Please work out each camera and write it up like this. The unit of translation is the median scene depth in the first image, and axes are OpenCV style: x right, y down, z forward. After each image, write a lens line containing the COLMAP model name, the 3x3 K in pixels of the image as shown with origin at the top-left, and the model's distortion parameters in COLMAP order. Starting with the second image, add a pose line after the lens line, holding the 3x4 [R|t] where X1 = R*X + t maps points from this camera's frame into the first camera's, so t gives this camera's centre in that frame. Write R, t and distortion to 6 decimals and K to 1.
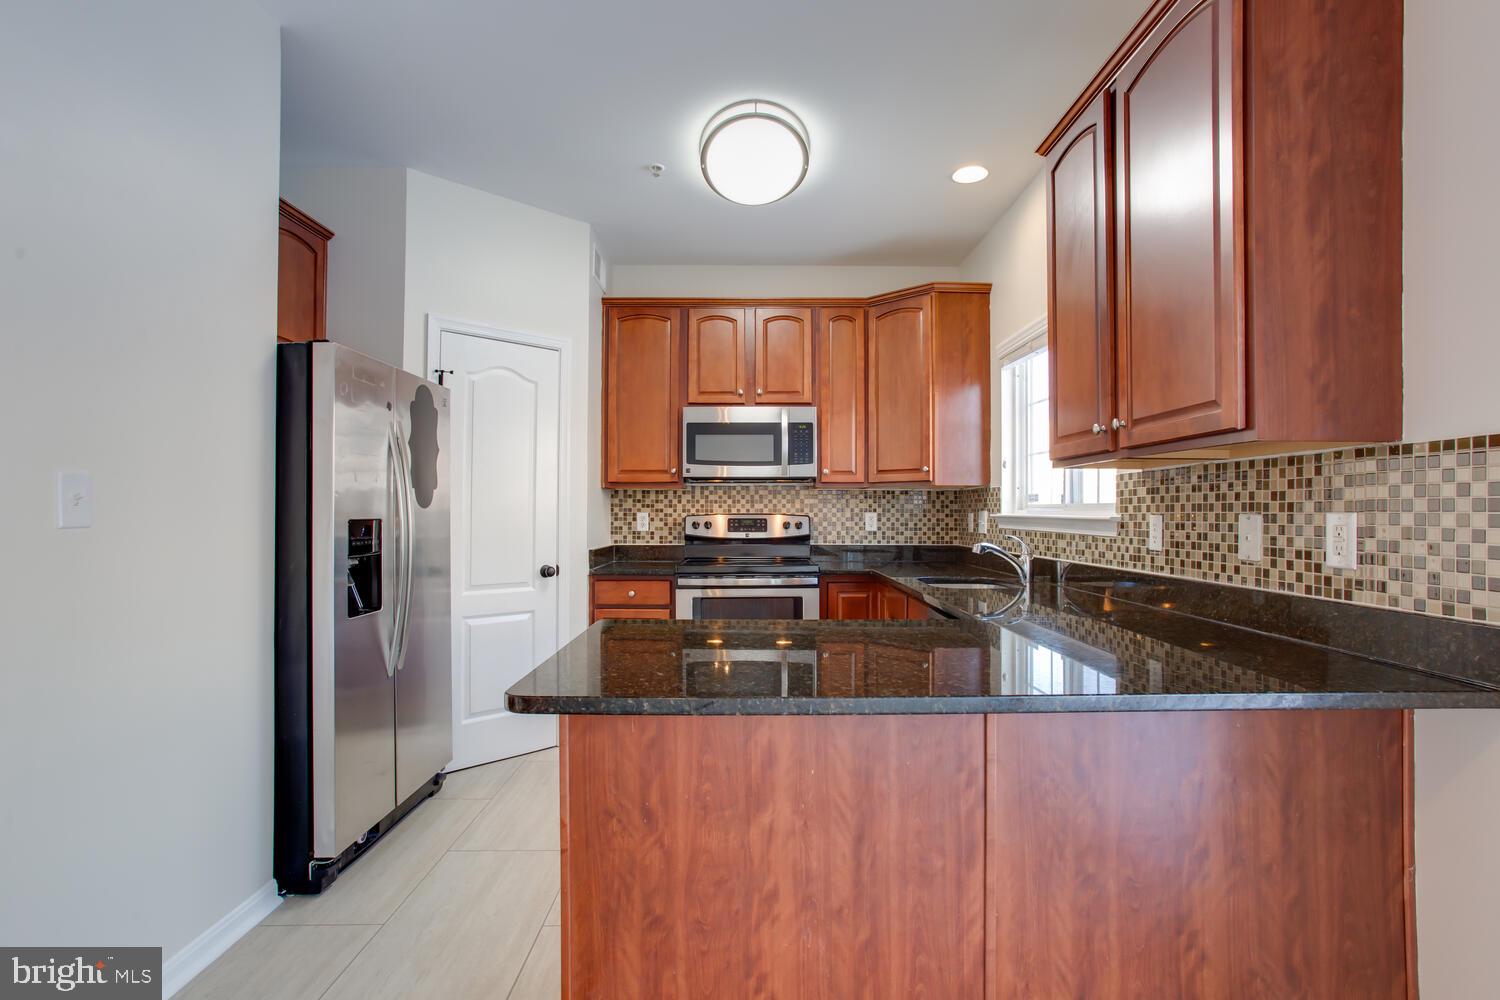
lens RADIAL K [[747.9, 0, 764.5], [0, 747.9, 503.8], [0, 0, 1]] dist [-0.033051, 0.013123]
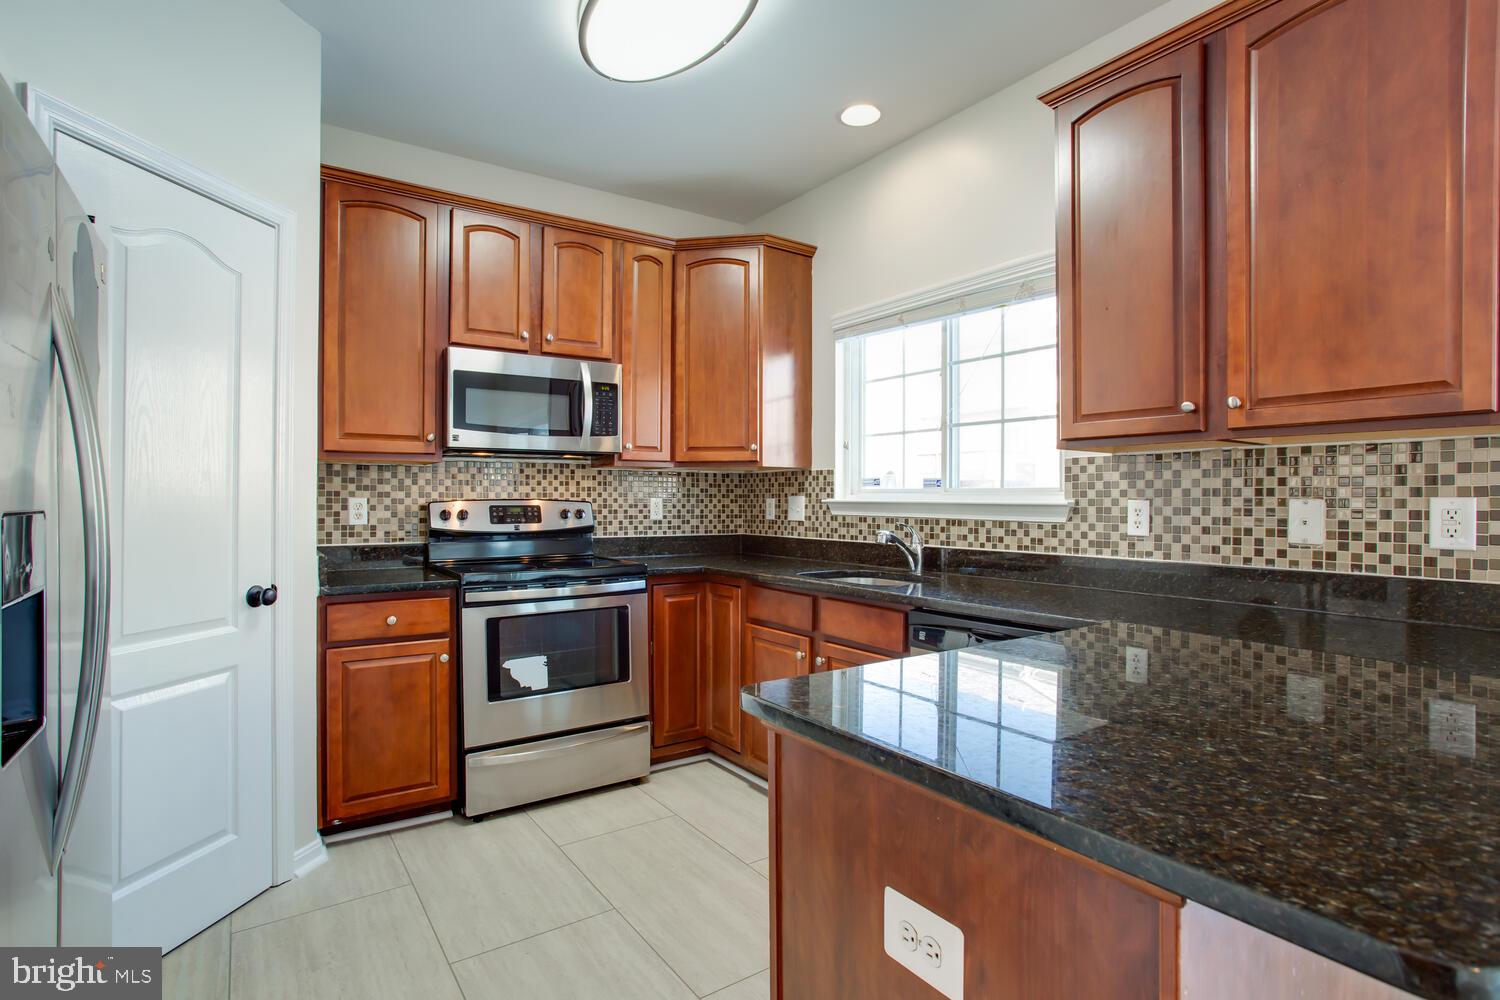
lens RADIAL K [[747.9, 0, 744.9], [0, 747.9, 498.8], [0, 0, 1]] dist [-0.033051, 0.013123]
pose [[0.835174, -0.000301, 0.549985, -0.383557], [-0.006453, 0.999926, 0.010347, 0.005650], [-0.549948, -0.012191, 0.835110, 0.394191]]
